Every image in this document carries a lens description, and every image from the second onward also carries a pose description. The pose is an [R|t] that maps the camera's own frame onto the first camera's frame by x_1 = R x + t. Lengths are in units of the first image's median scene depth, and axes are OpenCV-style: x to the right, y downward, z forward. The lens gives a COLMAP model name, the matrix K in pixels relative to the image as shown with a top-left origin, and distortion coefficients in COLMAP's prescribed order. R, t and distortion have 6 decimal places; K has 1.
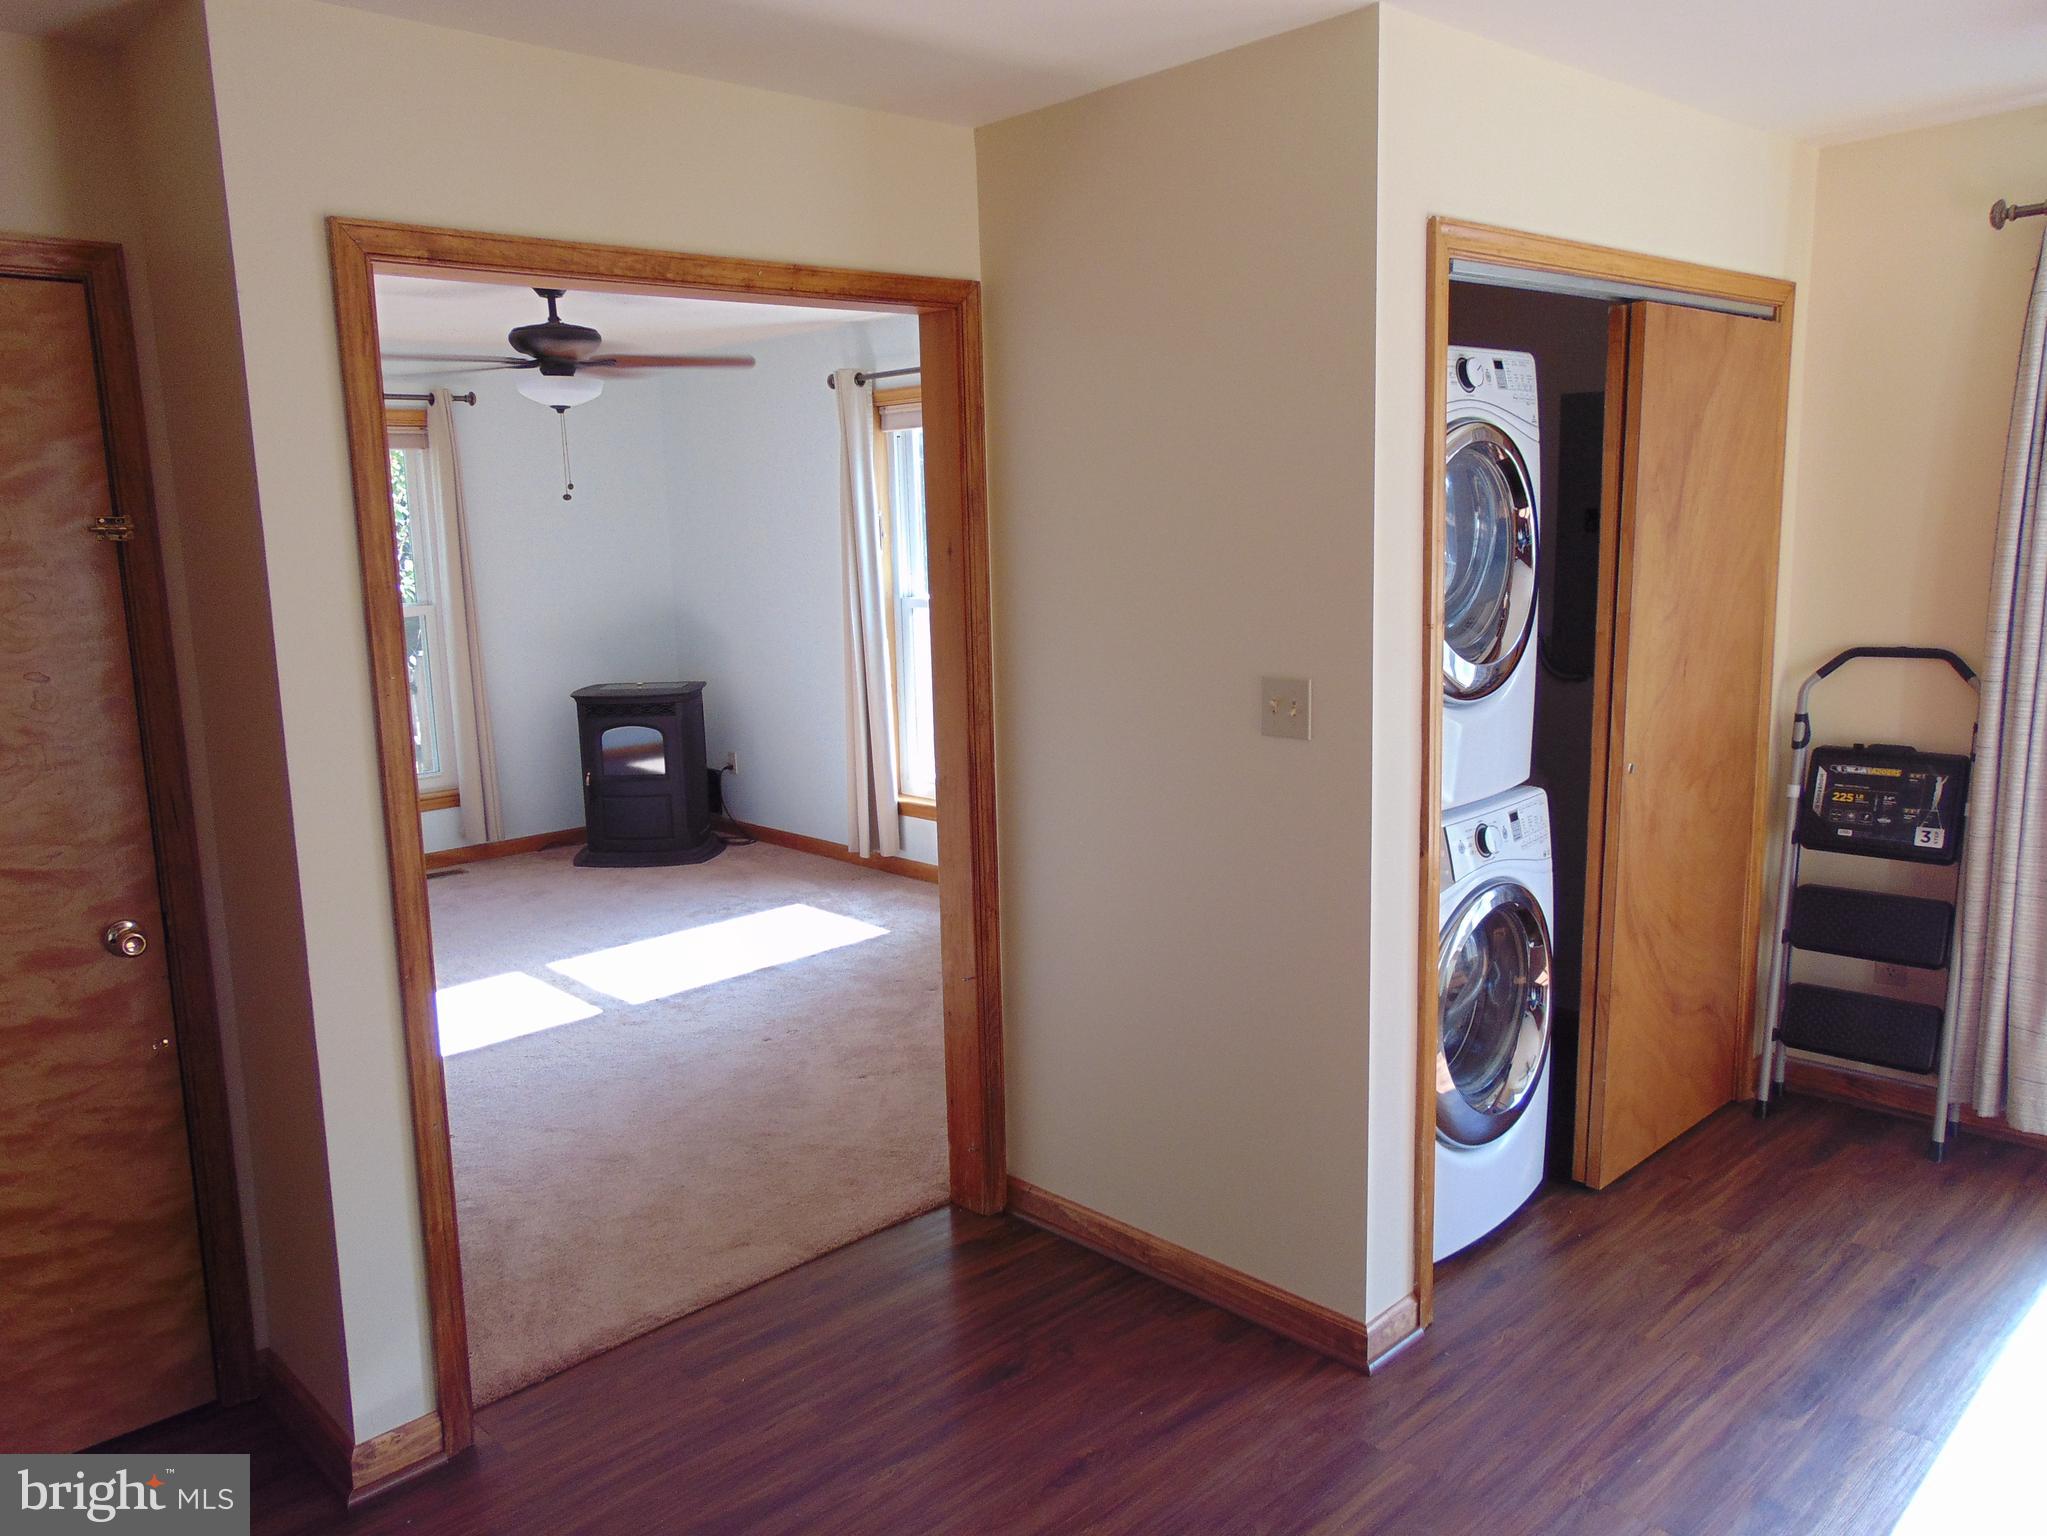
lens RADIAL K [[1528.9, 0, 1023.5], [0, 1528.9, 768.0], [0, 0, 1]] dist [-0.039129, 0.074102]
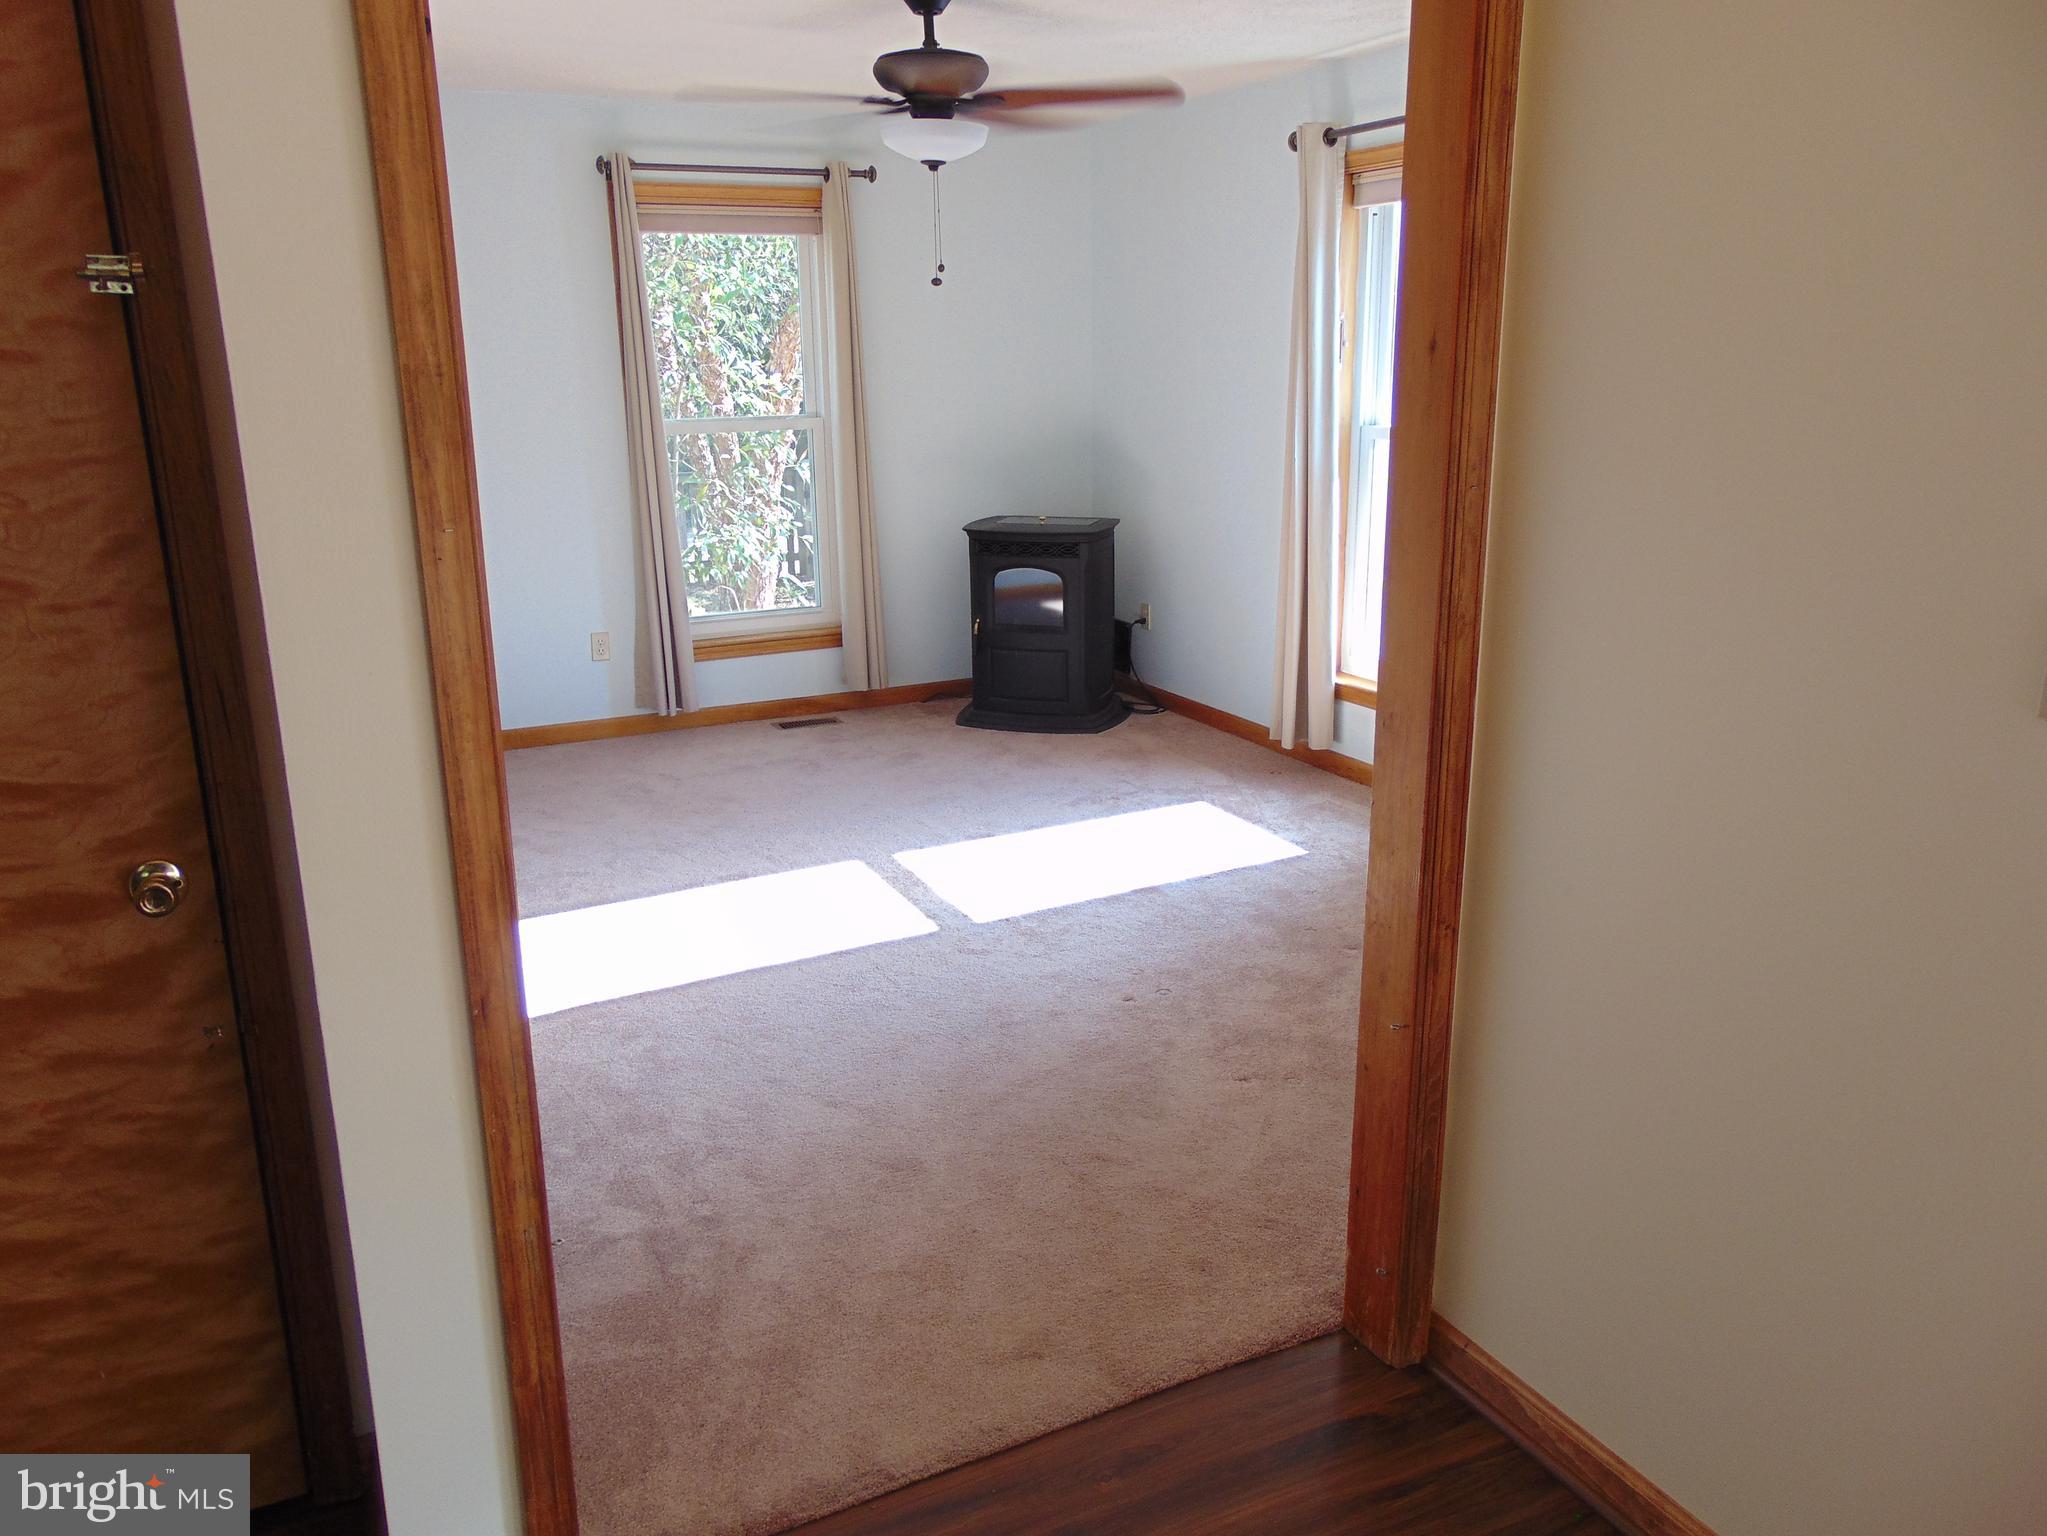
lens RADIAL K [[1528.9, 0, 1023.5], [0, 1528.9, 768.0], [0, 0, 1]] dist [-0.039129, 0.074102]
pose [[0.955196, 0.093762, -0.280729, -0.011949], [-0.062237, 0.990918, 0.119198, -0.025486], [0.289356, -0.096386, 0.952356, 0.241188]]
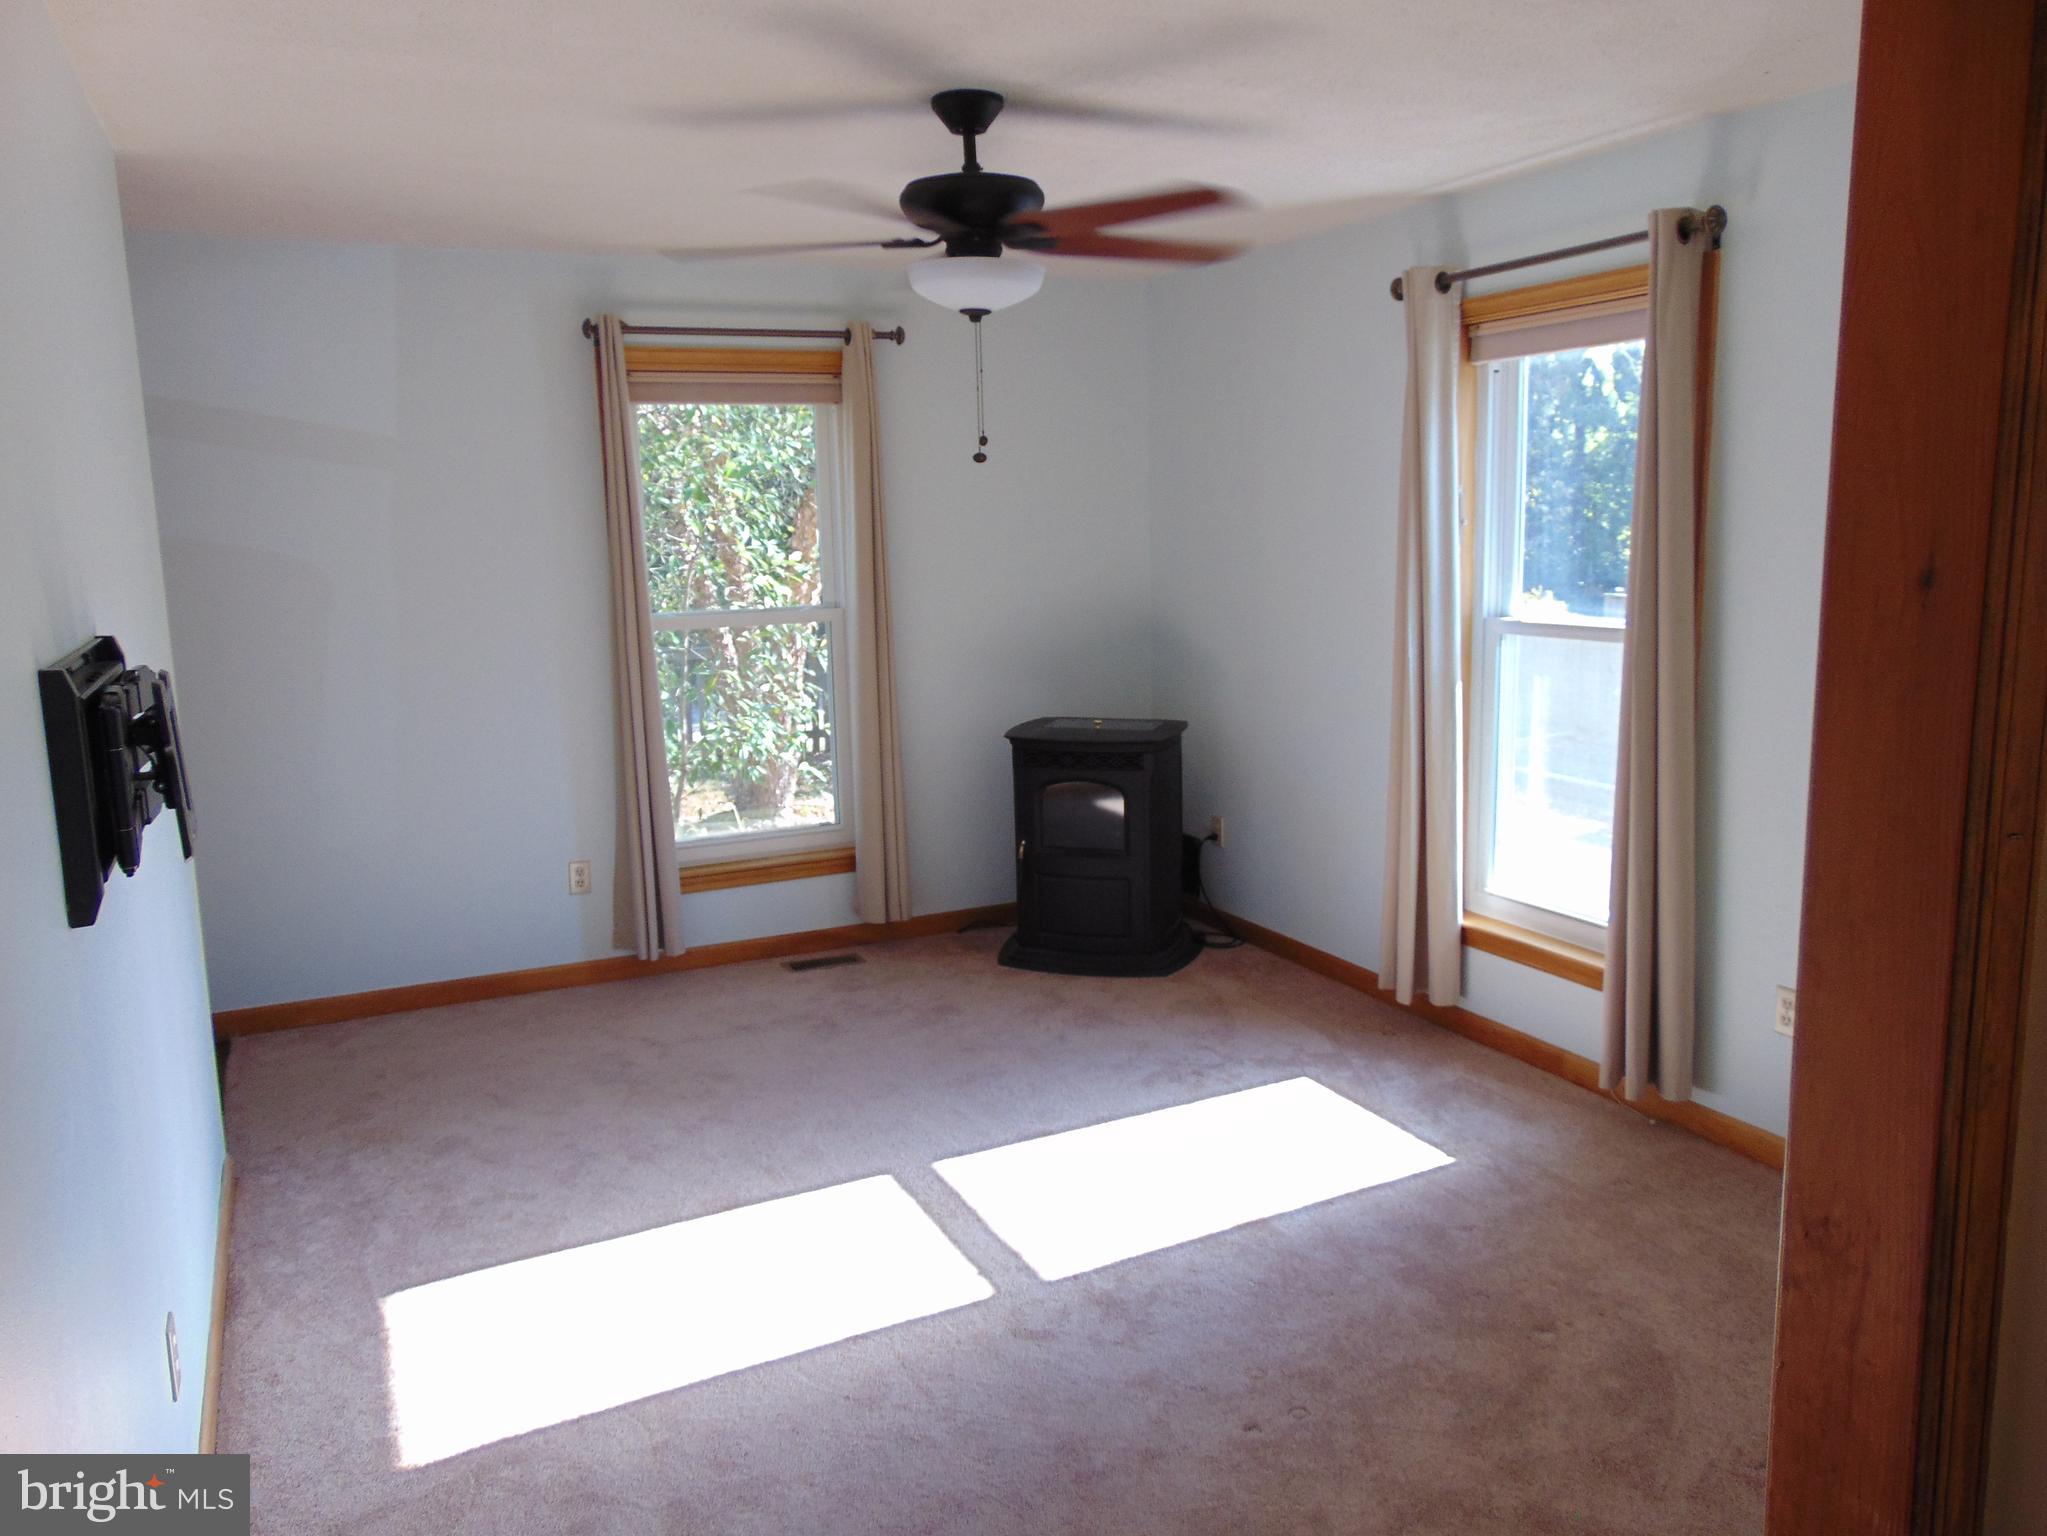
lens RADIAL K [[1528.9, 0, 1023.5], [0, 1528.9, 768.0], [0, 0, 1]] dist [-0.039129, 0.074102]
pose [[0.950083, 0.056422, -0.306855, -0.084595], [-0.053458, 0.998407, 0.018060, -0.063916], [0.307385, -0.000755, 0.951585, 0.416259]]
